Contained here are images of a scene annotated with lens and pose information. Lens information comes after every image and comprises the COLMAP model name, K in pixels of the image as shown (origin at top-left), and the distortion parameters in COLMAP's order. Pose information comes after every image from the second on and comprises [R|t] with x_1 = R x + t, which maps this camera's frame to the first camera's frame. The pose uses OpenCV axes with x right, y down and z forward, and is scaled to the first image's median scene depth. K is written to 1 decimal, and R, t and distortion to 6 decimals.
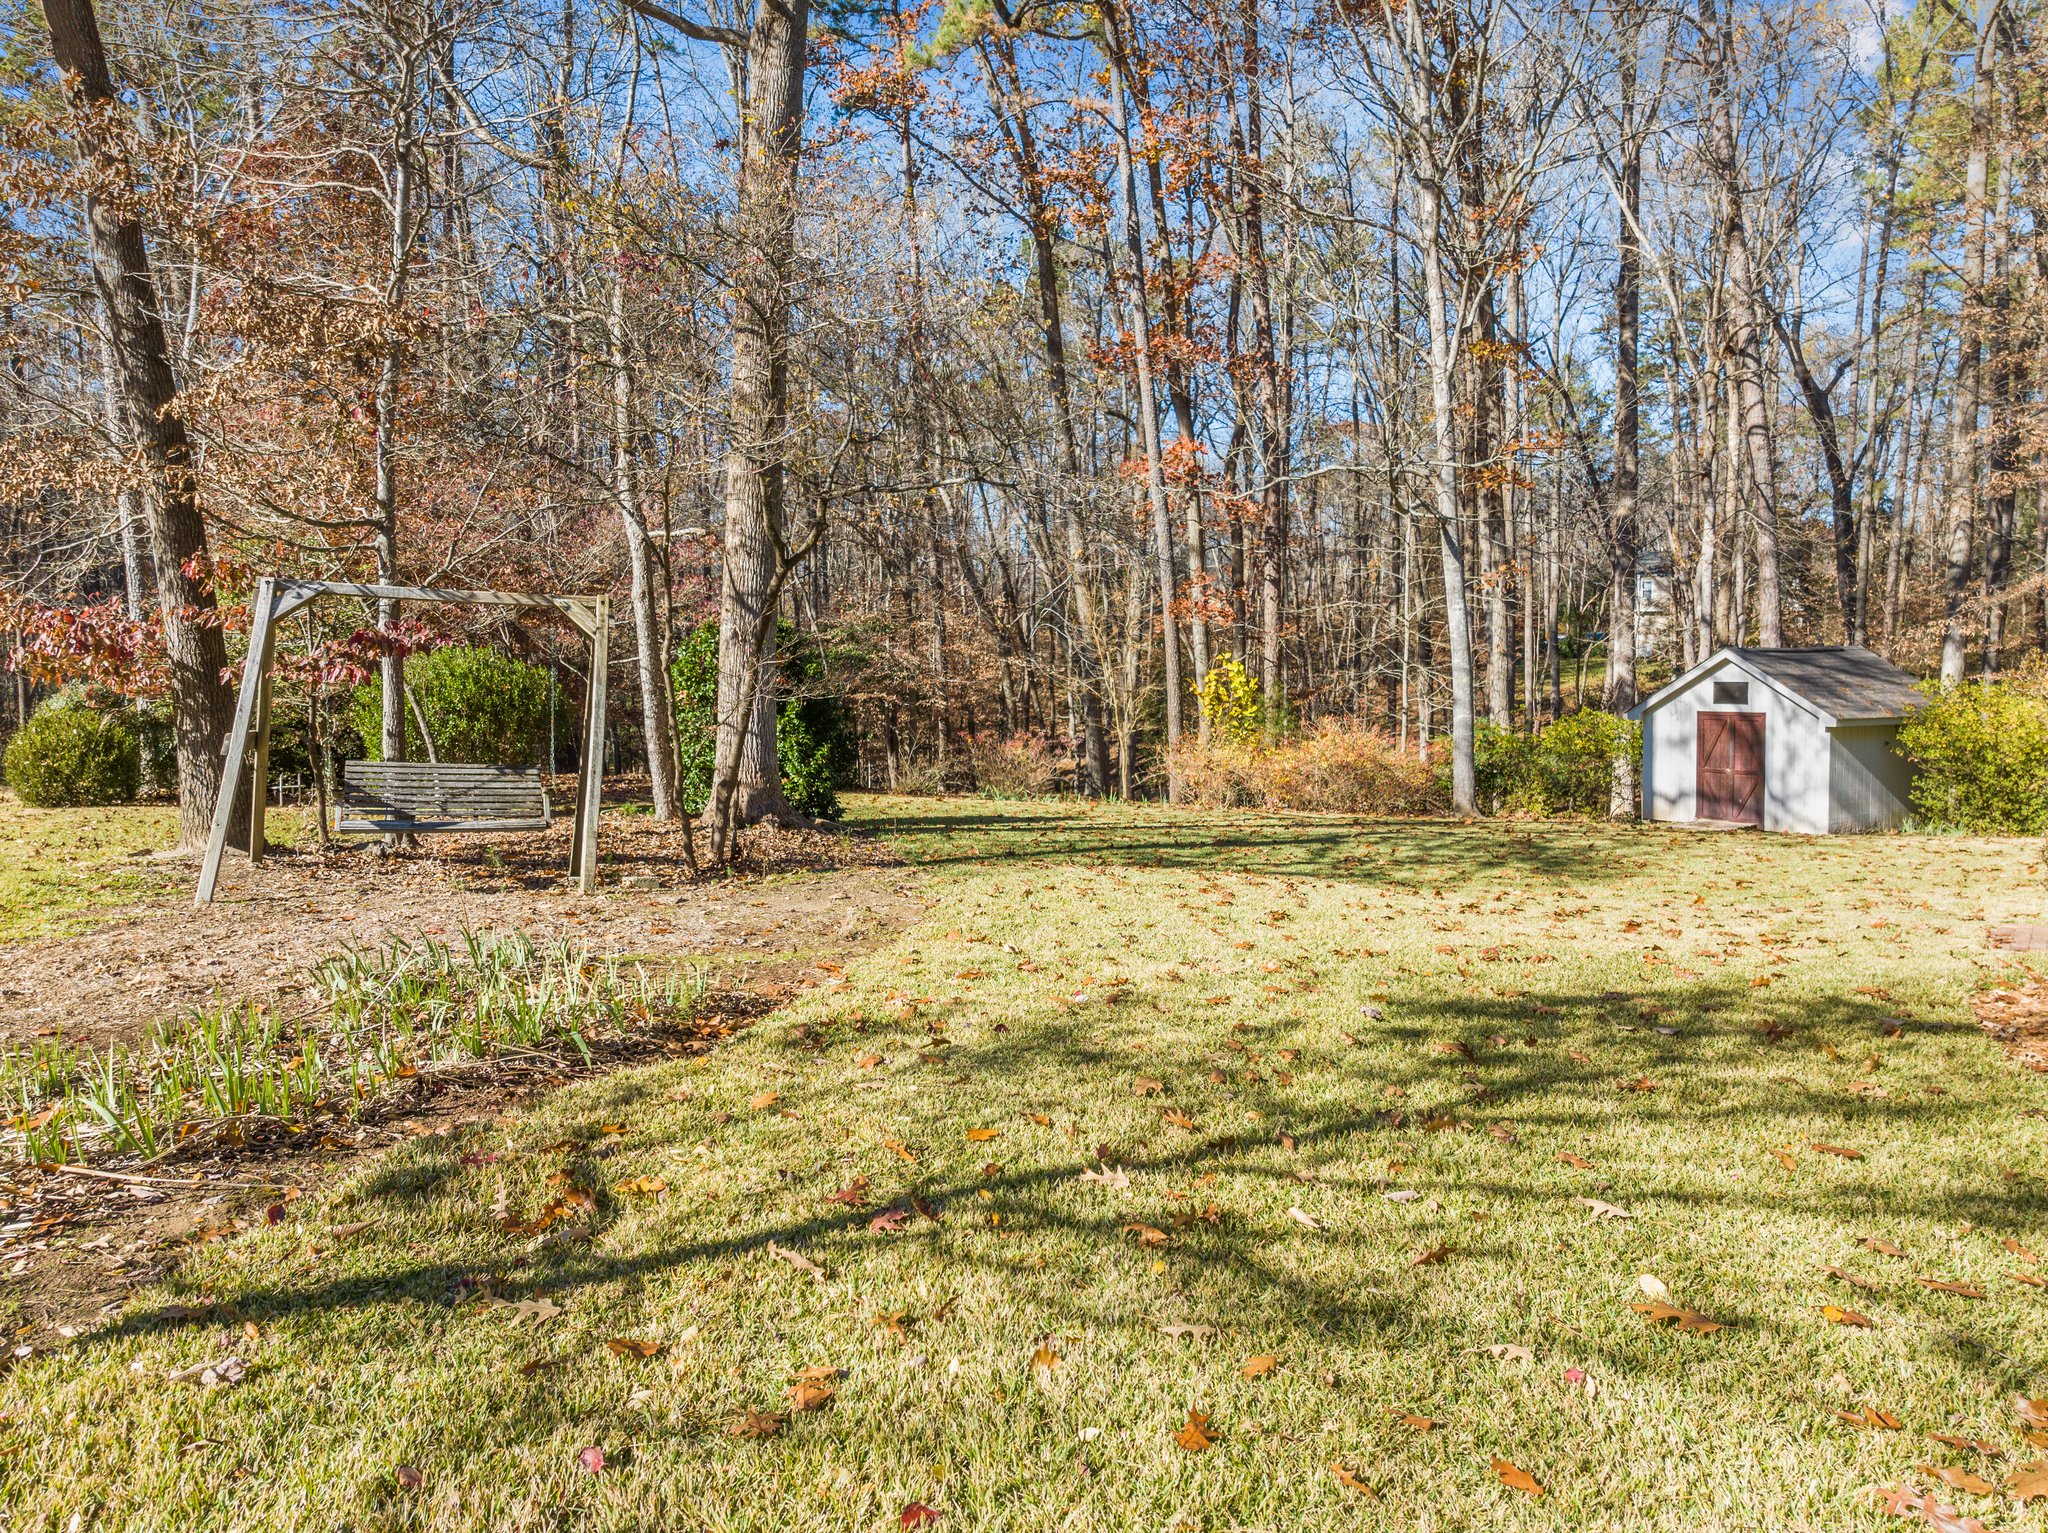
lens RADIAL K [[1466.9, 0, 1024.0], [0, 1466.9, 766.5], [0, 0, 1]] dist [-0.027350, -0.002936]
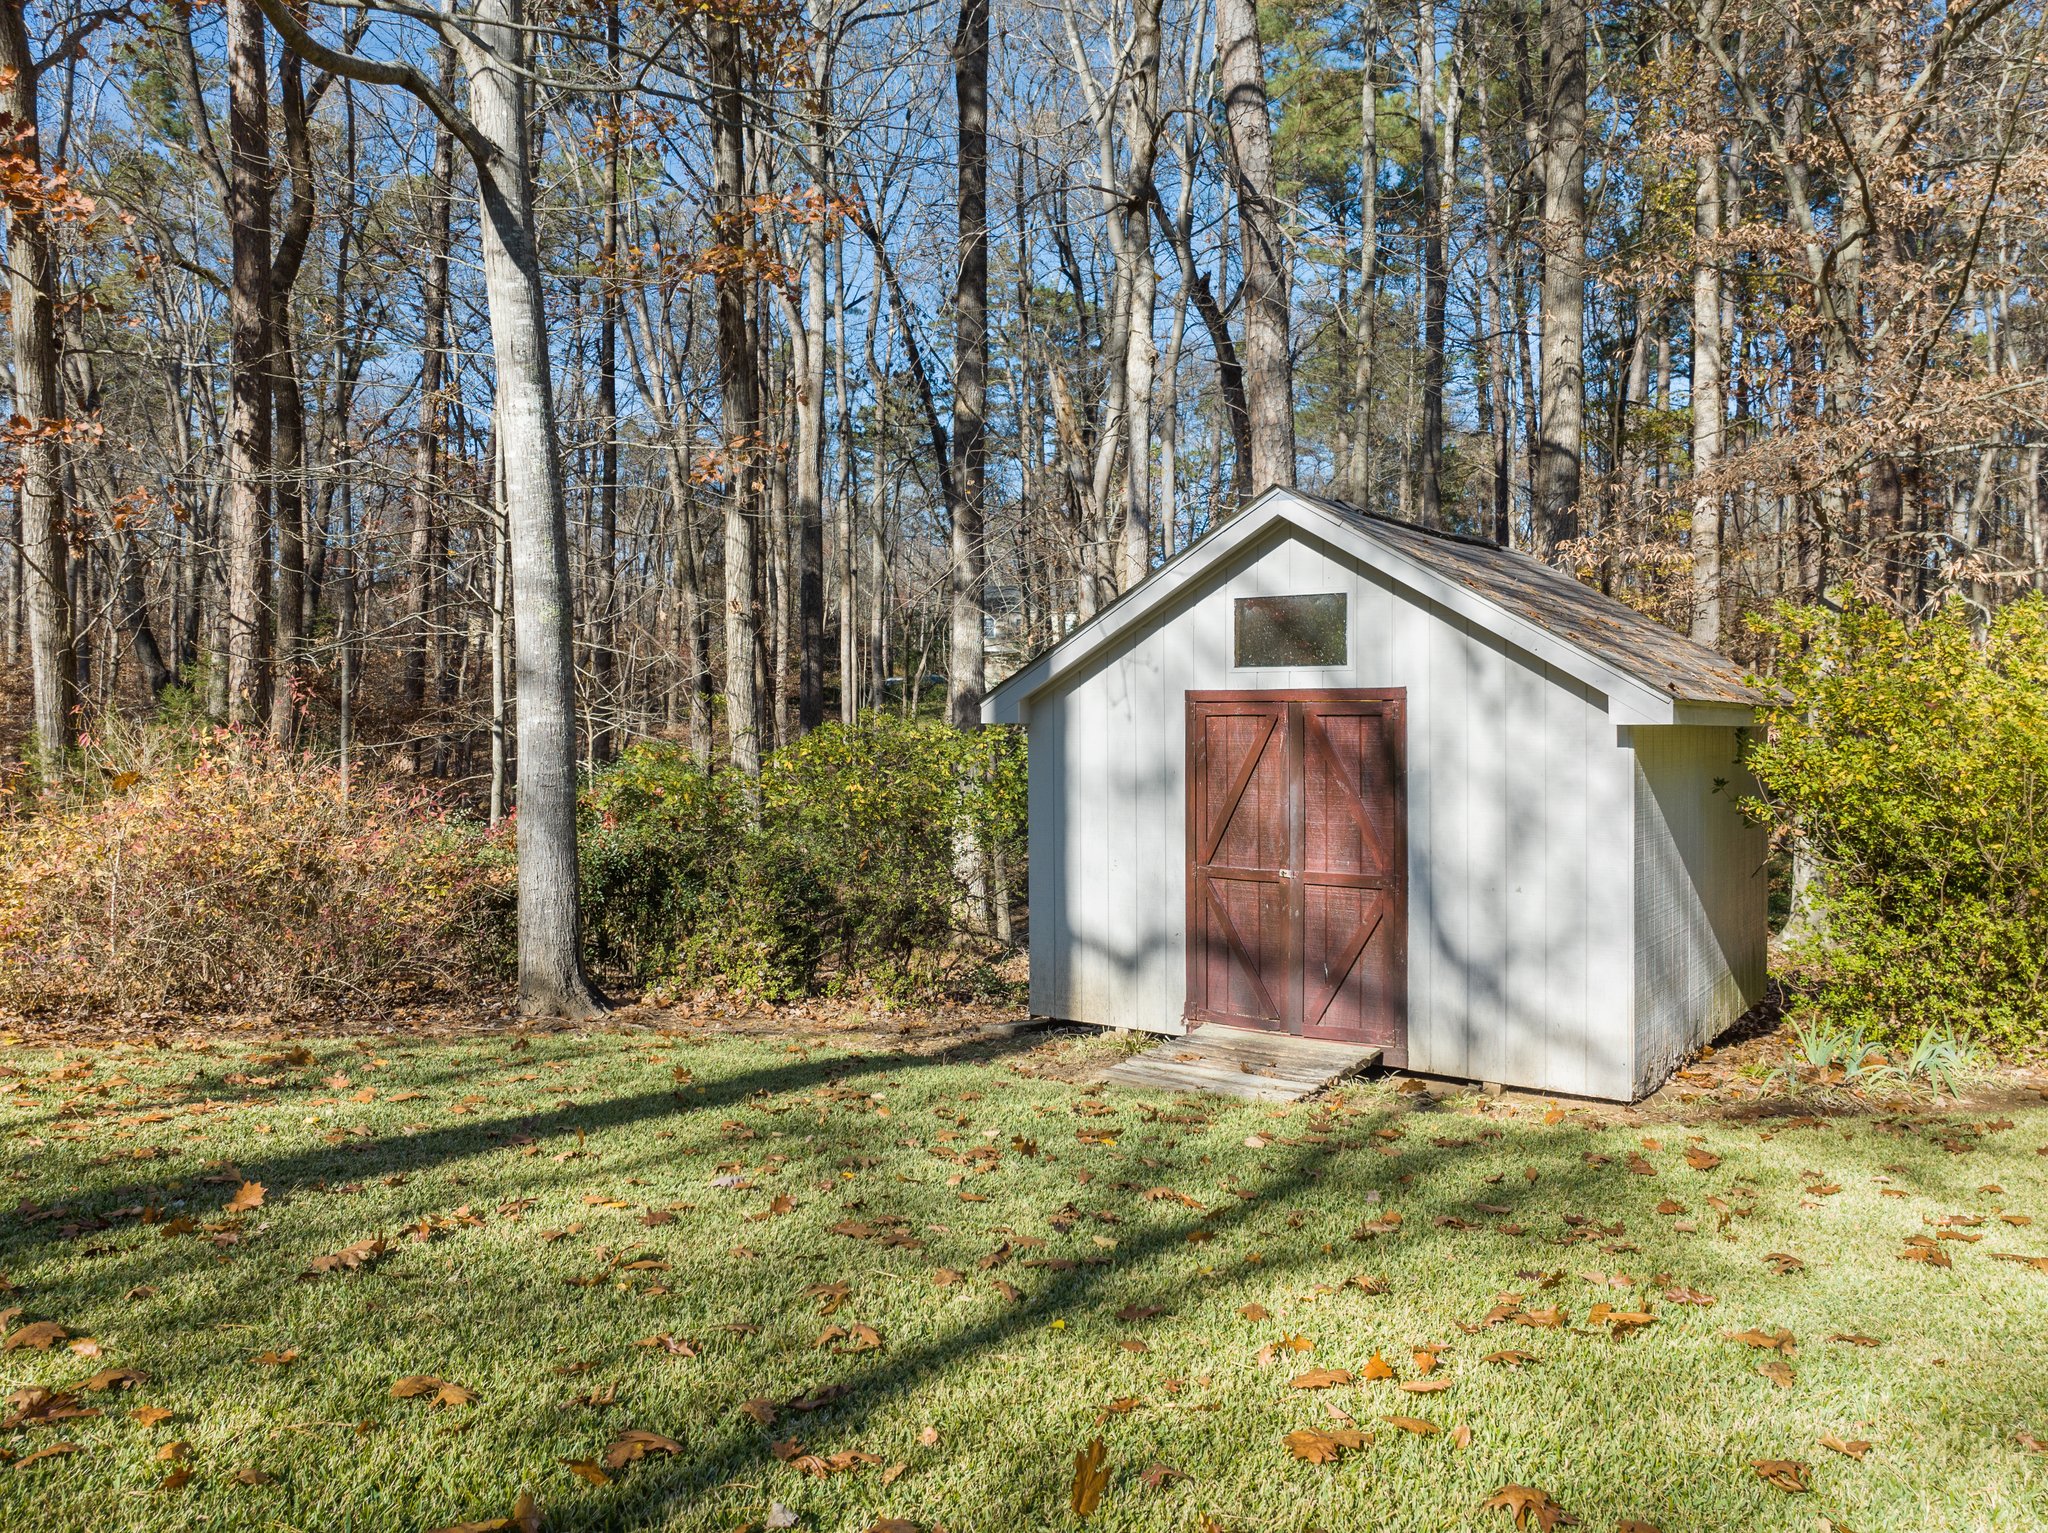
lens RADIAL K [[1466.9, 0, 1024.0], [0, 1466.9, 766.5], [0, 0, 1]] dist [-0.027350, -0.002936]
pose [[0.910109, -0.004907, 0.414341, 0.289305], [0.022149, 0.999076, -0.036819, -0.009135], [-0.413777, 0.042686, 0.909377, 0.714440]]
